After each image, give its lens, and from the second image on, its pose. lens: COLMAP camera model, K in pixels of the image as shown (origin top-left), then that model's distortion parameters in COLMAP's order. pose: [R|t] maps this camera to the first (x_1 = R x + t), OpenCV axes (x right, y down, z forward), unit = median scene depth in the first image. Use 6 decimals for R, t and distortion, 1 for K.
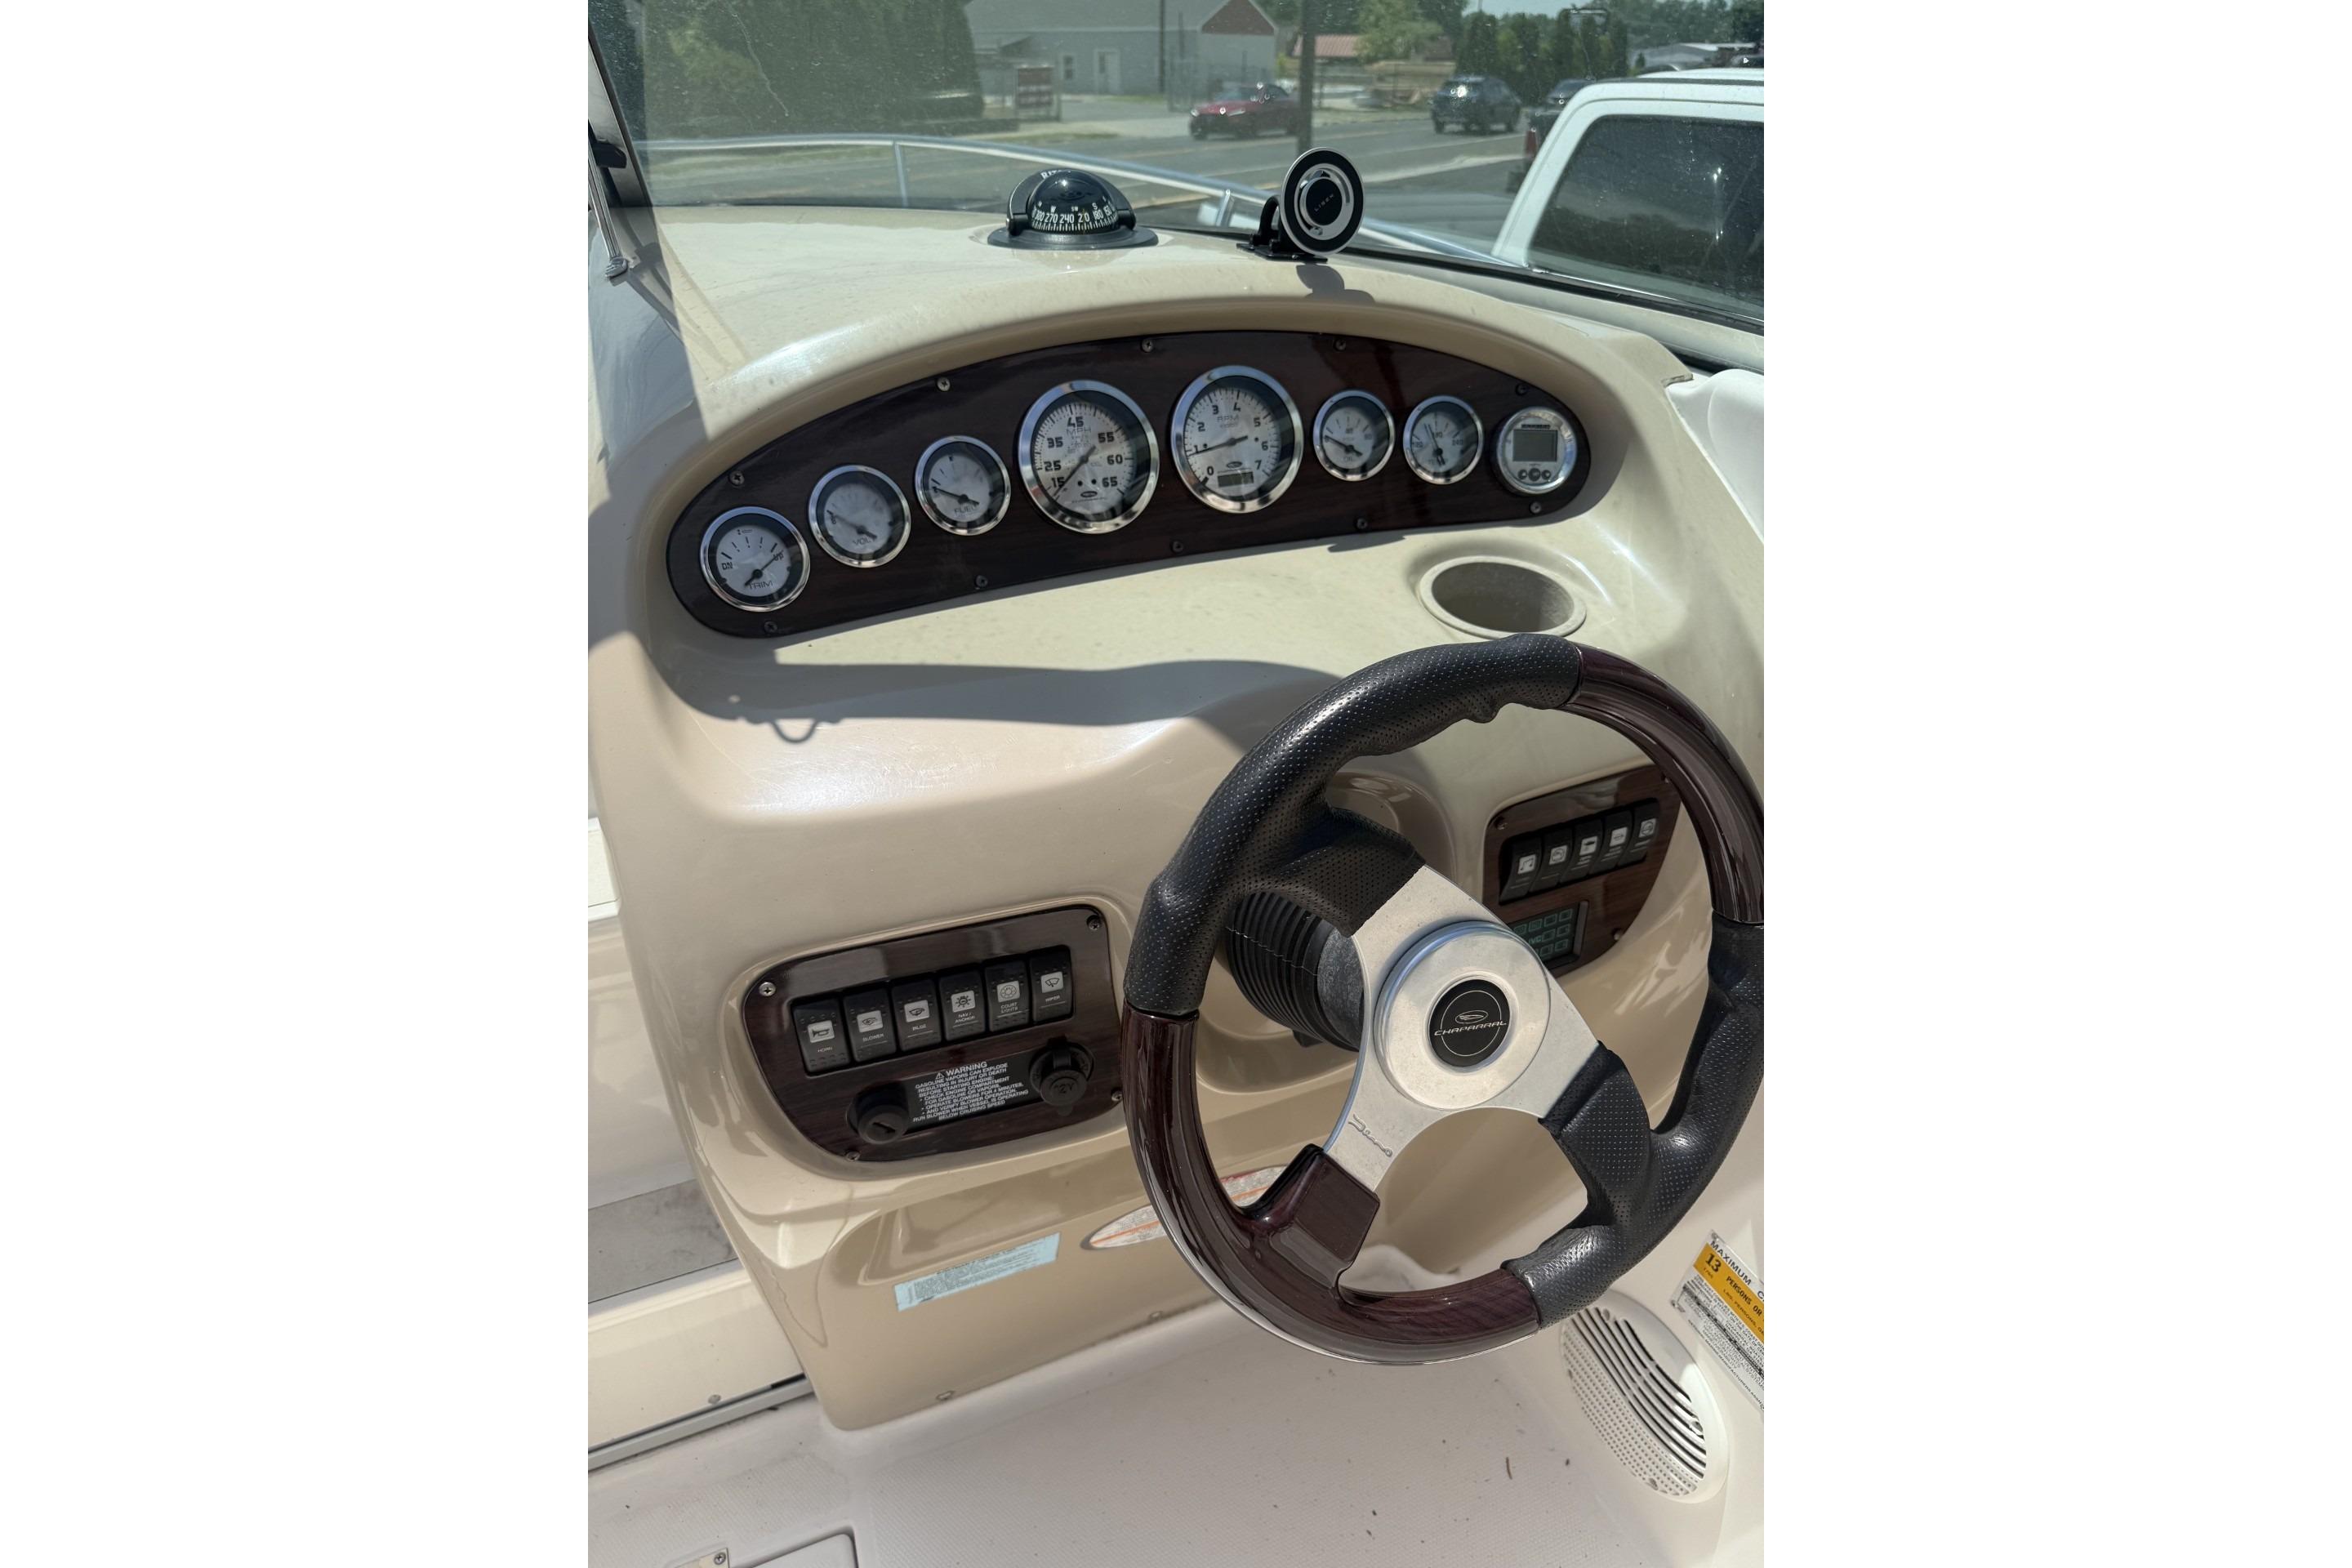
lens RADIAL K [[1032.6, 0, 1217.2], [0, 1032.6, 783.6], [0, 0, 1]] dist [0.064355, -0.000025]
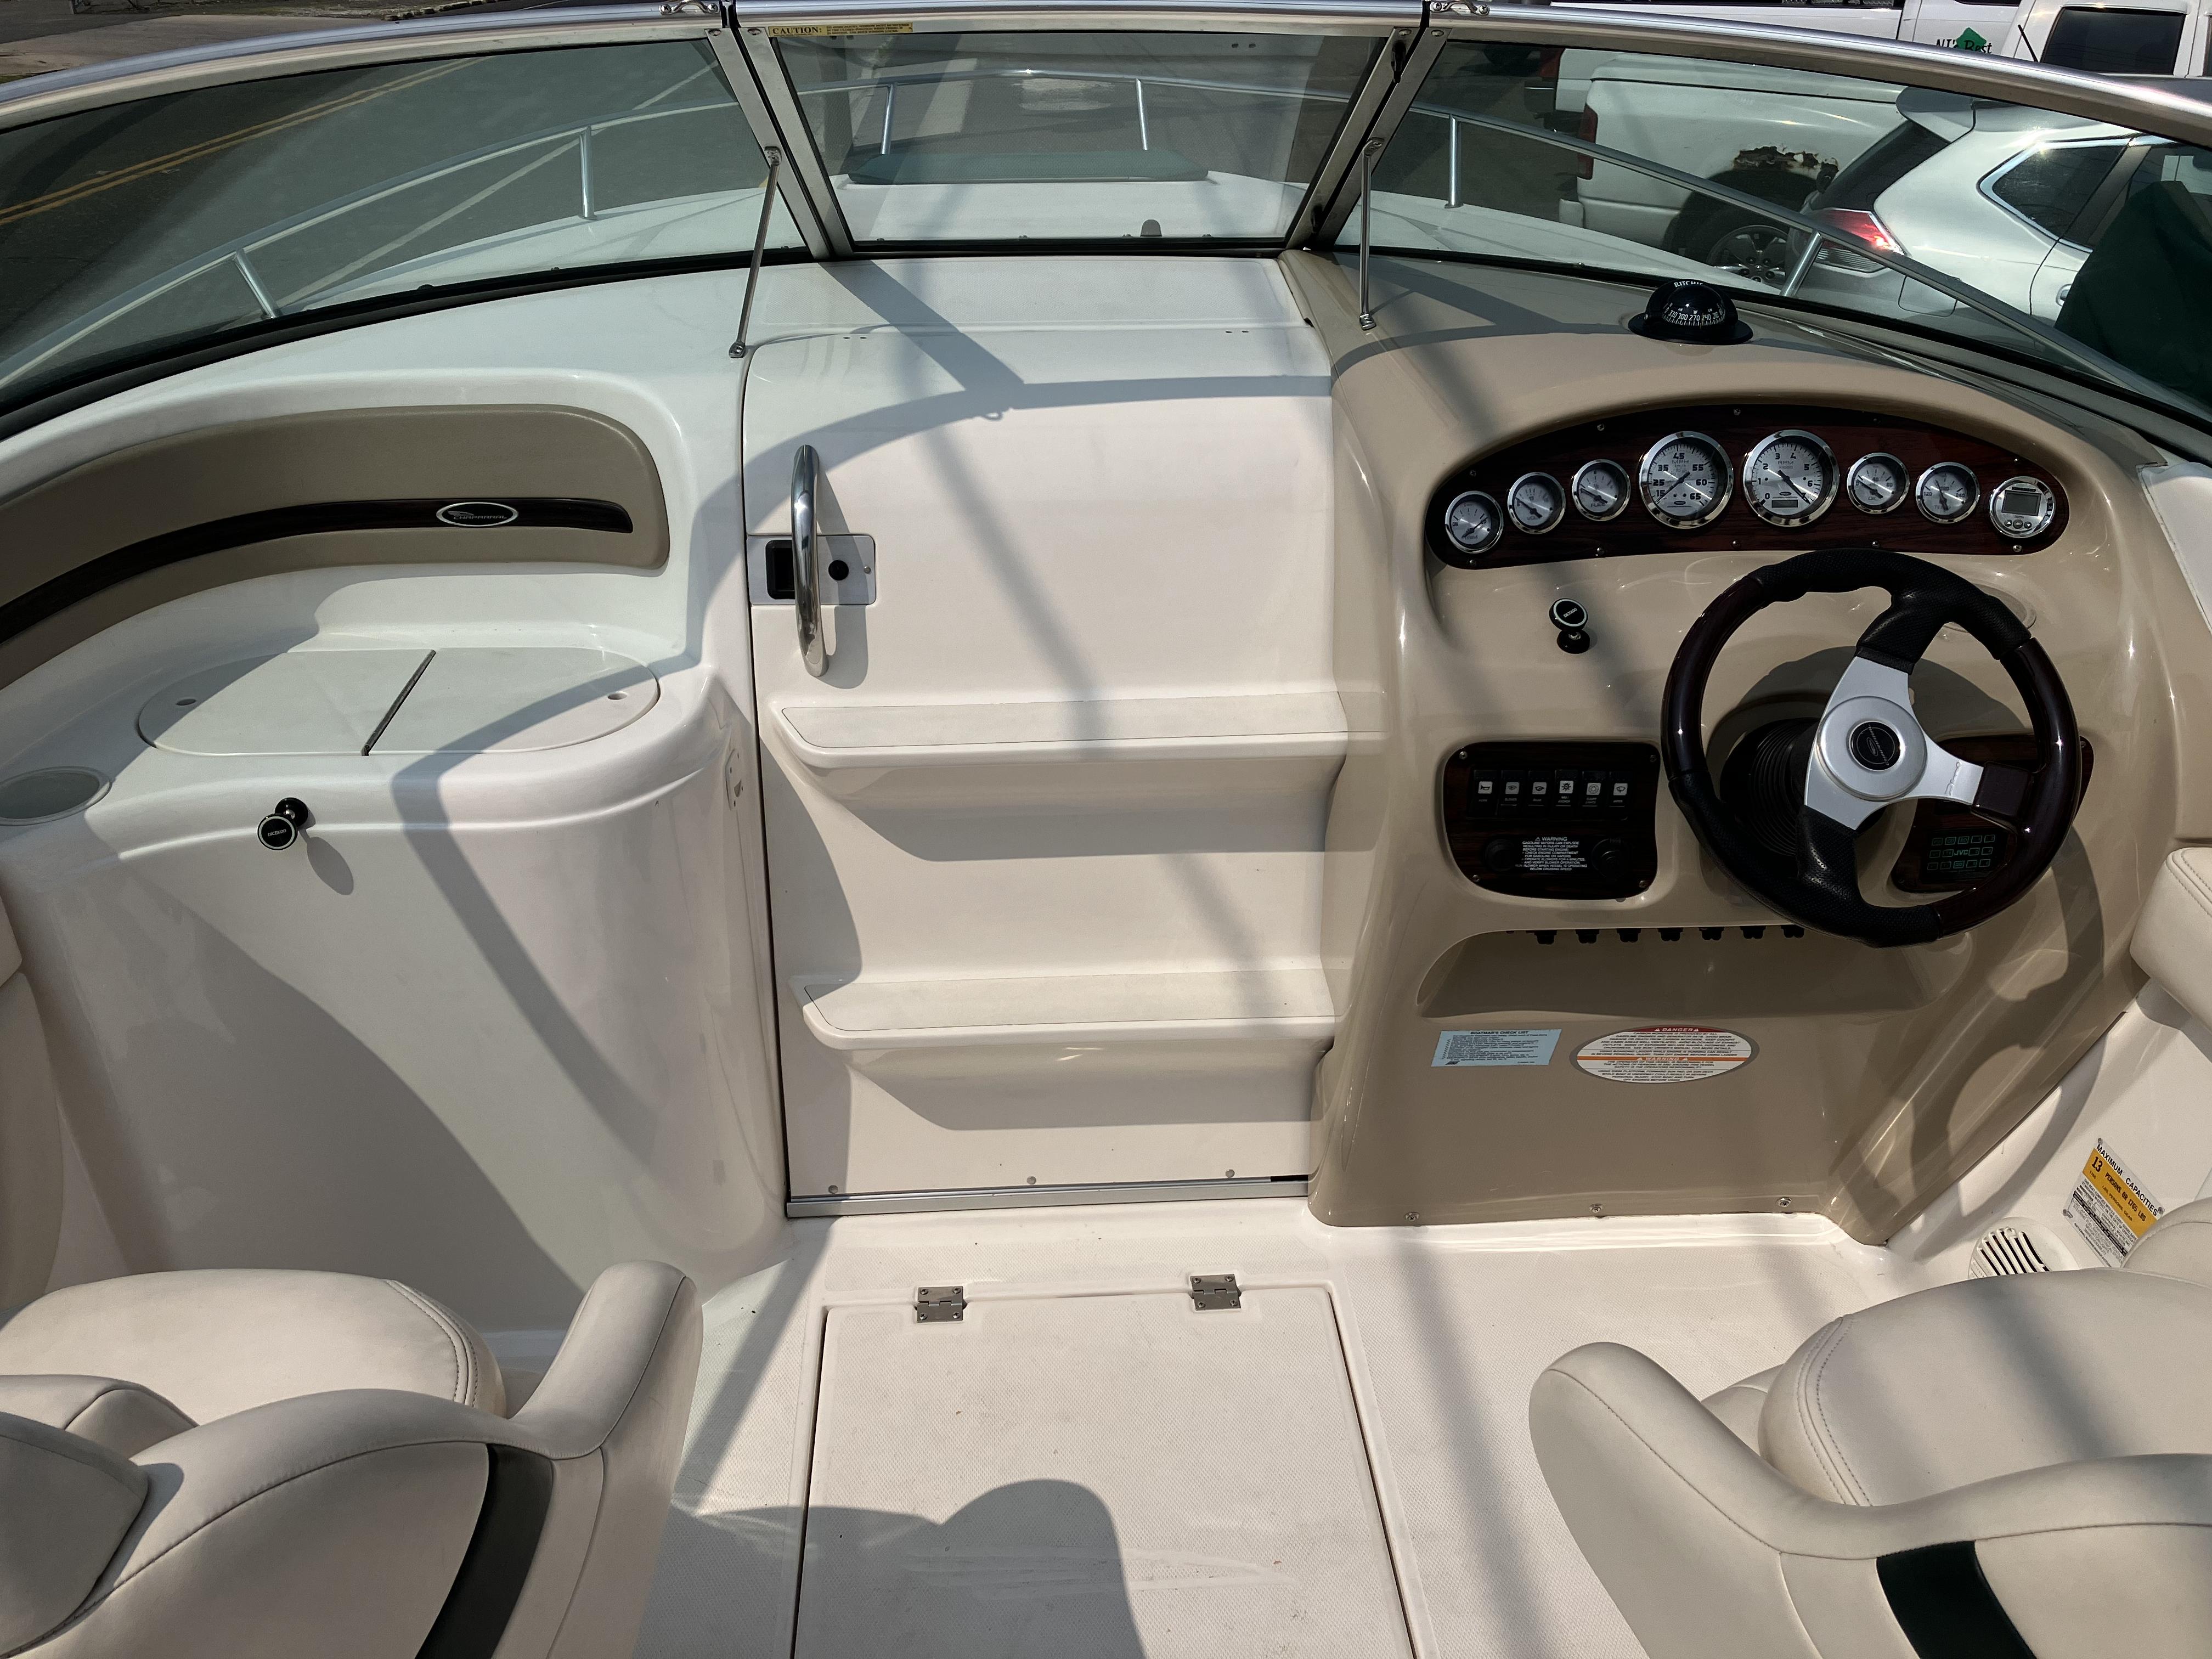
lens RADIAL K [[1797.4, 0, 1106.0], [0, 1797.4, 829.5], [0, 0, 1]] dist [0.070985, -0.098585]
pose [[0.946738, 0.150611, -0.284611, -0.089278], [-0.182460, 0.979198, -0.088766, 0.538020], [0.265321, 0.135969, 0.954525, -1.569323]]
